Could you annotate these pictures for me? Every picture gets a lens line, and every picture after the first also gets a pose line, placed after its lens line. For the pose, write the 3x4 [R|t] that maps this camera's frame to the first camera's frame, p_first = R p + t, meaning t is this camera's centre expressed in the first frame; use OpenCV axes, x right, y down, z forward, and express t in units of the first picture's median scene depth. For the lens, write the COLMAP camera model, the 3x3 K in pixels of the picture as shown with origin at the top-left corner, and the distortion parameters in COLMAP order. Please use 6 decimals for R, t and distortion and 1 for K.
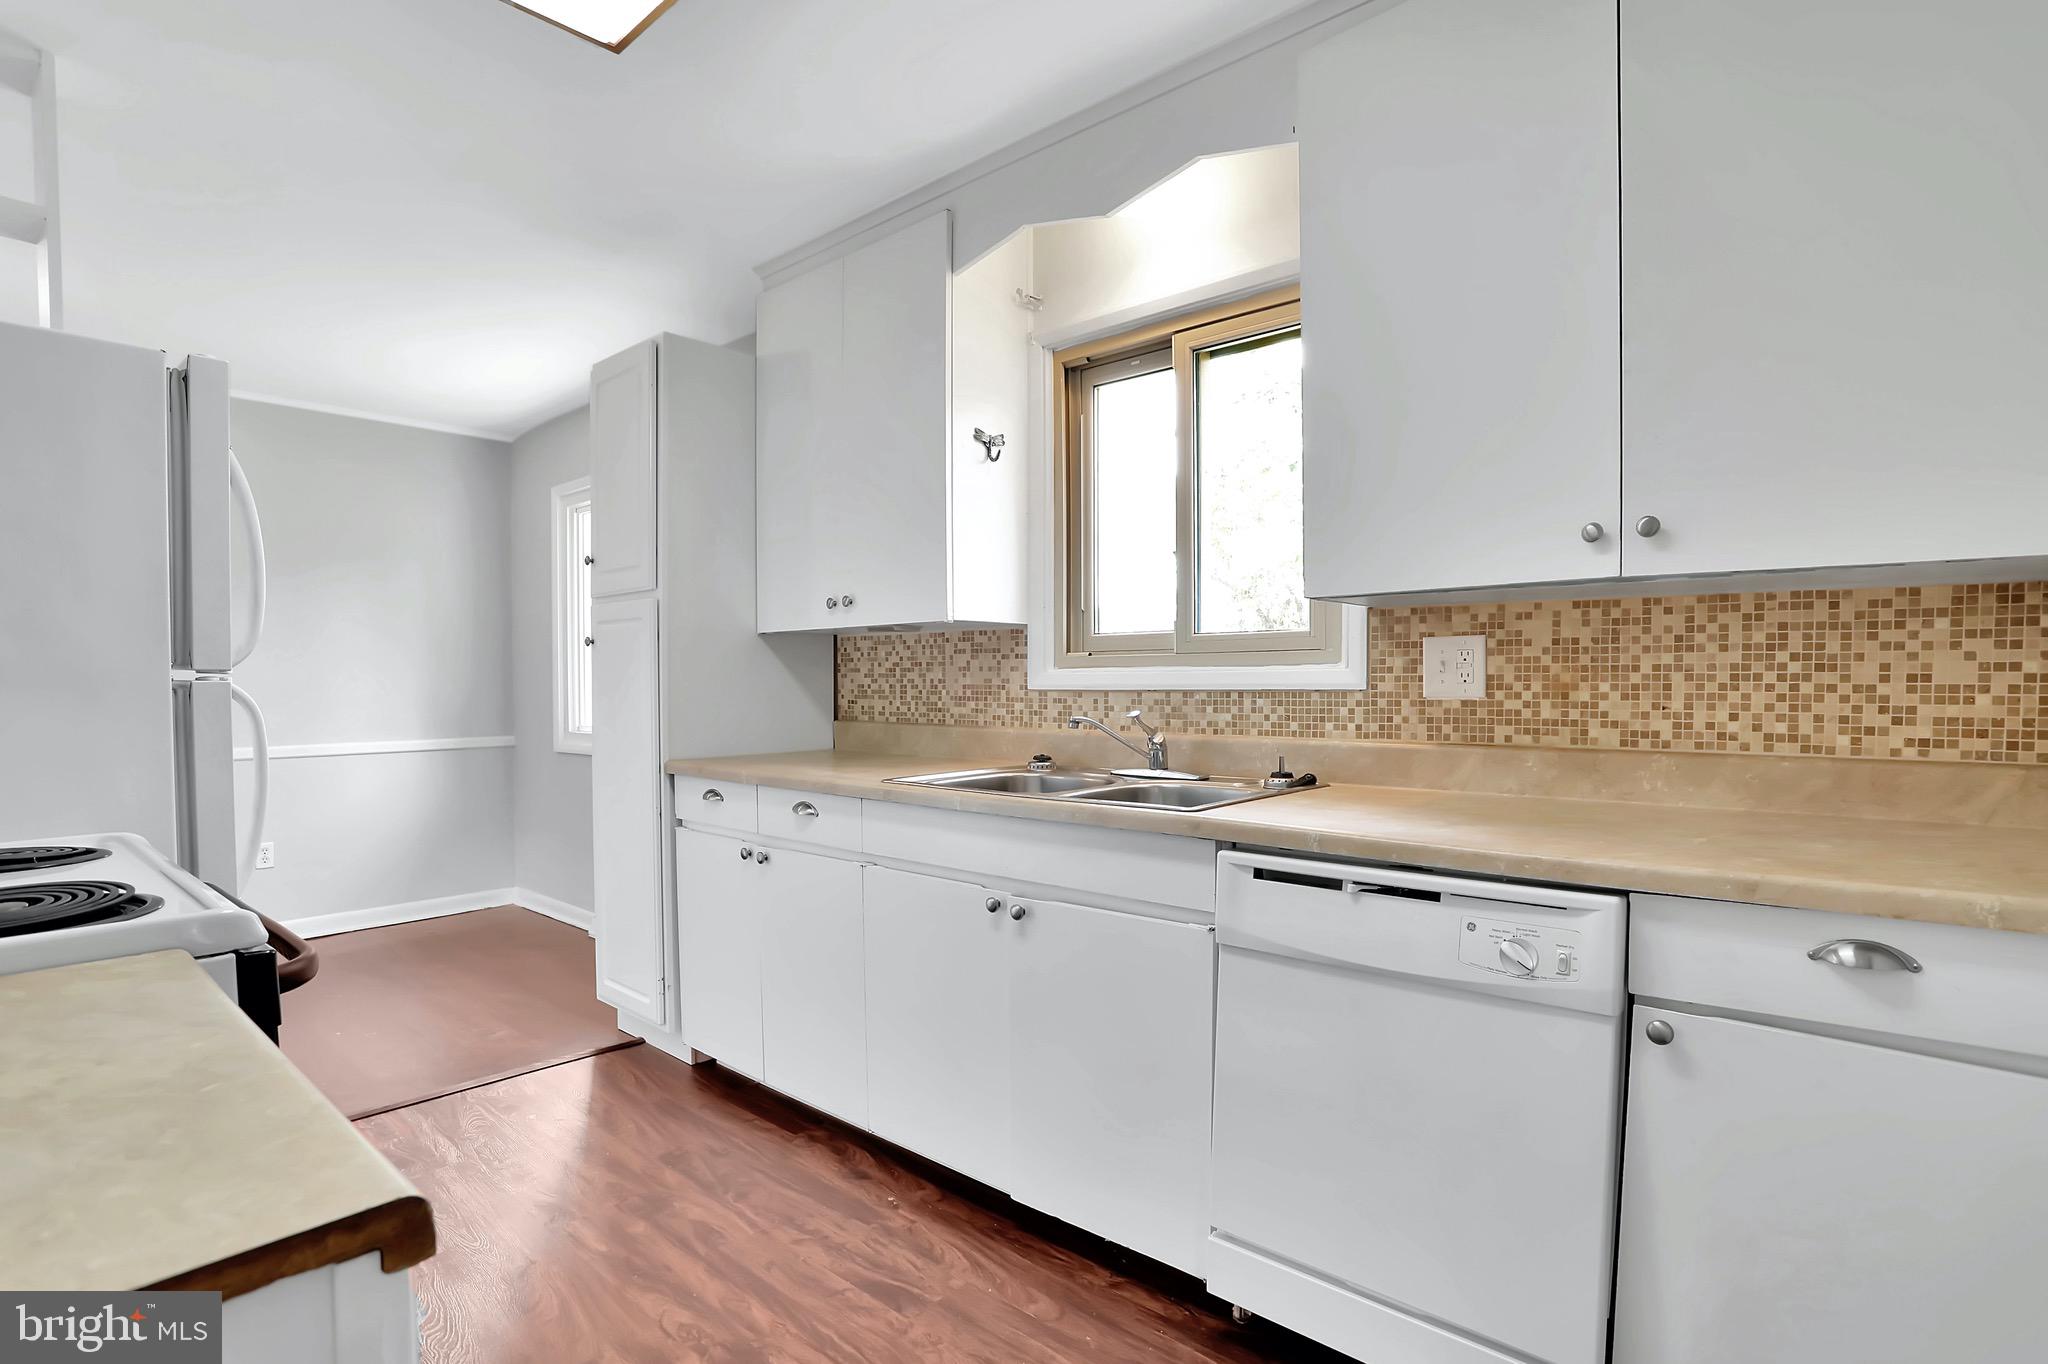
lens RADIAL K [[1020.6, 0, 1020.8], [0, 1020.6, 695.1], [0, 0, 1]] dist [-0.064255, 0.019027]
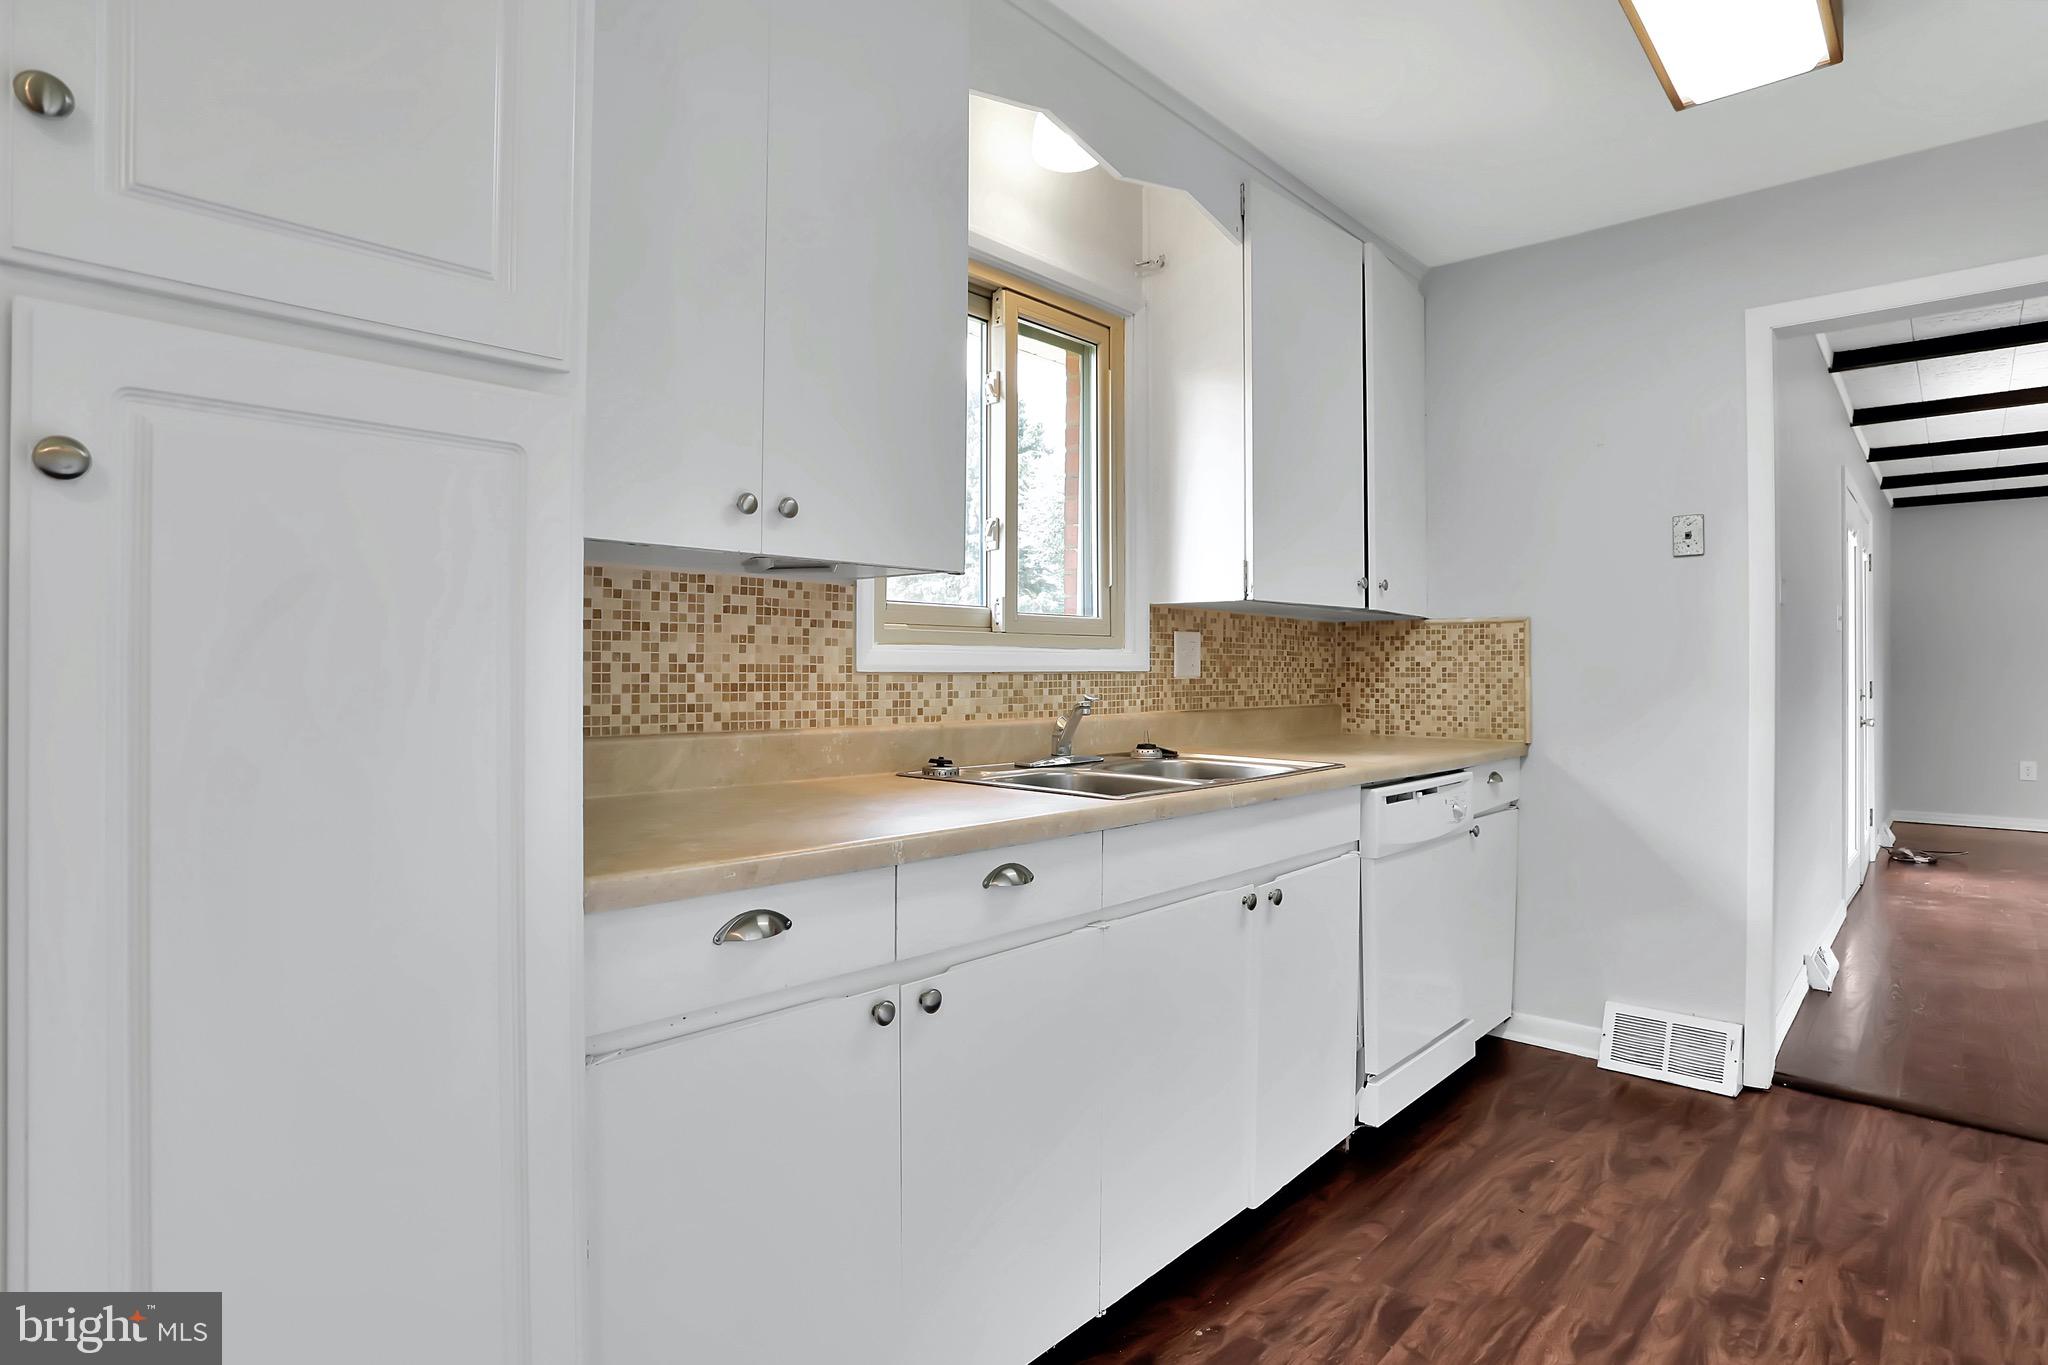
lens RADIAL K [[1072.4, 0, 1065.5], [0, 1072.4, 671.5], [0, 0, 1]] dist [-0.015193, 0.006829]
pose [[-0.017679, 0.001697, 0.999842, -0.957133], [0.010387, 0.999945, -0.001514, -0.004223], [-0.999790, 0.010358, -0.017696, 1.125917]]
